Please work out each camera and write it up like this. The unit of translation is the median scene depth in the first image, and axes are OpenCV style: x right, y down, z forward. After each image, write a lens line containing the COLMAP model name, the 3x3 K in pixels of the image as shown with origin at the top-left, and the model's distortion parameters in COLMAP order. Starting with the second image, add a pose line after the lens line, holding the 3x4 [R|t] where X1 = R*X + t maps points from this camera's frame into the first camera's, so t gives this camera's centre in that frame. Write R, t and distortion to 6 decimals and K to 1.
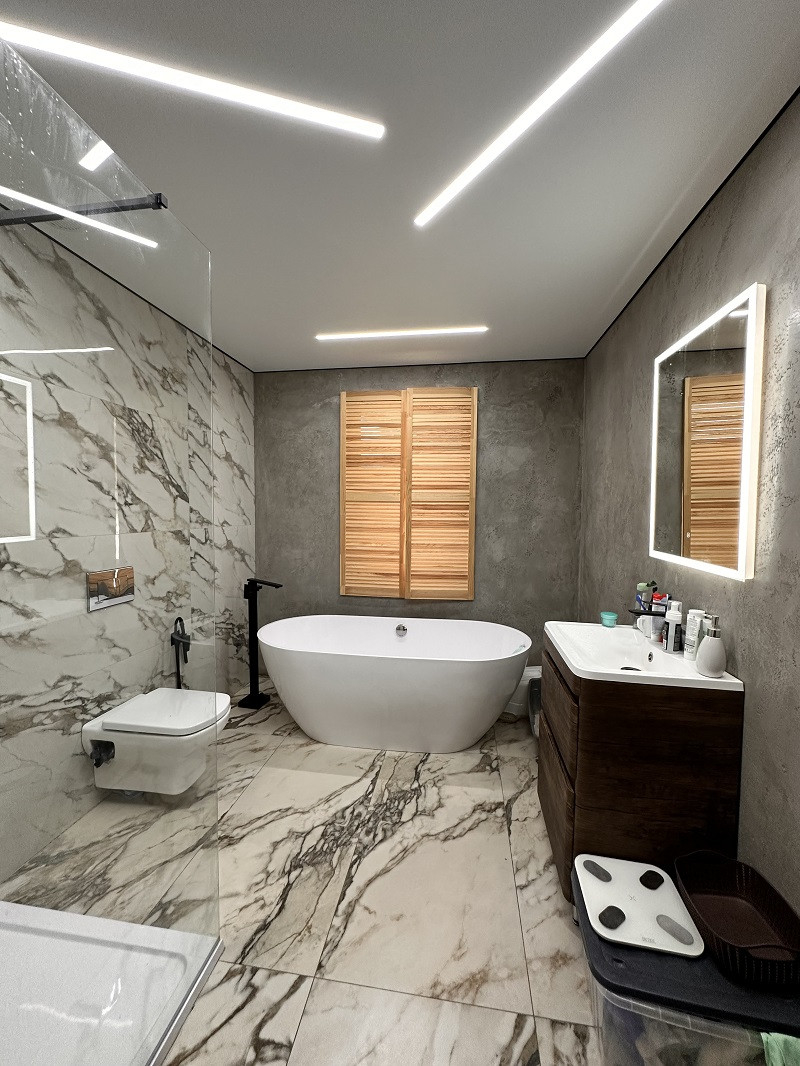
lens RADIAL K [[425.9, 0, 400.5], [0, 425.9, 532.8], [0, 0, 1]] dist [0.001748, 0.001761]
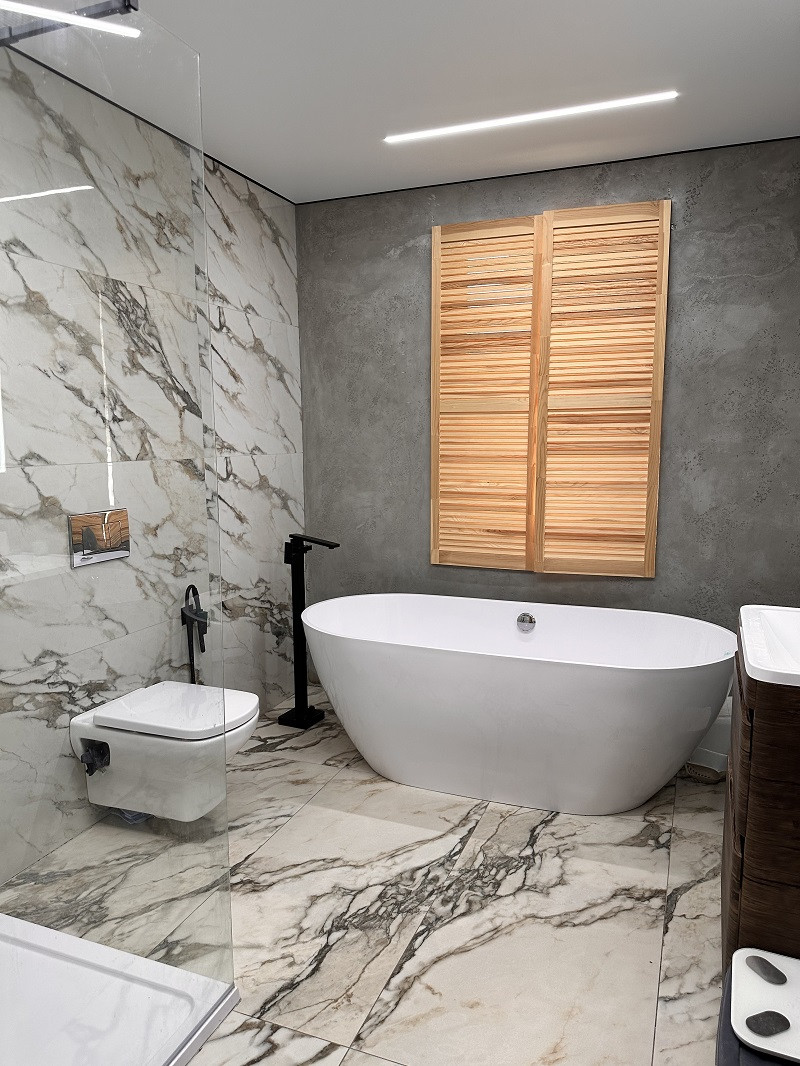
lens RADIAL K [[753.5, 0, 403.2], [0, 753.5, 531.4], [0, 0, 1]] dist [0.055892, -0.053018]
pose [[0.974353, 0.015528, -0.224490, 0.101714], [0.002071, 0.996955, 0.077947, 0.018963], [0.225017, -0.076413, 0.971354, -0.121356]]
